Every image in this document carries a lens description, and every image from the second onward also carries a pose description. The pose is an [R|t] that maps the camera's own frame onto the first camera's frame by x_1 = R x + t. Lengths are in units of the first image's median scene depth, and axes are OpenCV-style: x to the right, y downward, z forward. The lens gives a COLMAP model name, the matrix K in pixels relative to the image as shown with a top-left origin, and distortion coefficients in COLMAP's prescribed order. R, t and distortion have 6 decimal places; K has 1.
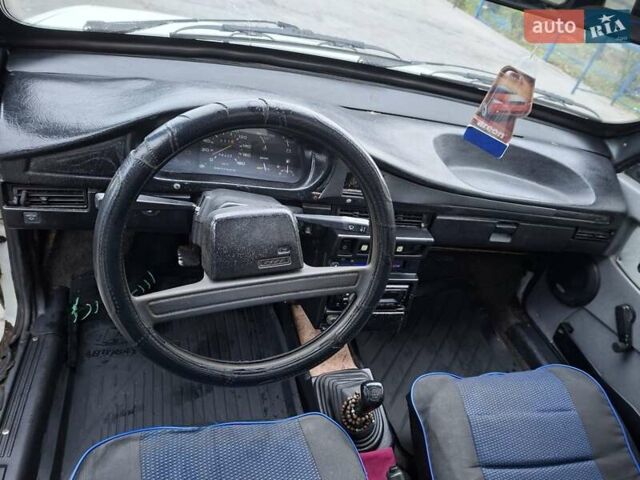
lens RADIAL K [[441.8, 0, 318.4], [0, 441.8, 248.6], [0, 0, 1]] dist [0.017397, -0.001873]
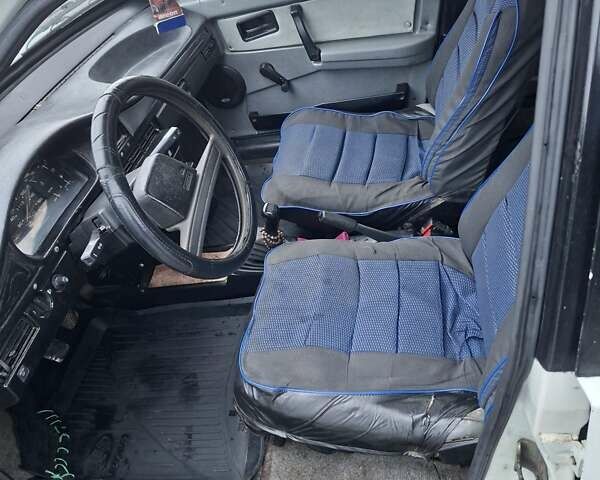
lens RADIAL K [[545.3, 0, 300.0], [0, 545.3, 240.0], [0, 0, 1]] dist [0.123653, -0.174151]
pose [[0.310975, -0.822626, 0.476006, -0.544258], [0.787140, 0.503604, 0.356080, -0.119643], [-0.532639, 0.263951, 0.804130, -0.296235]]
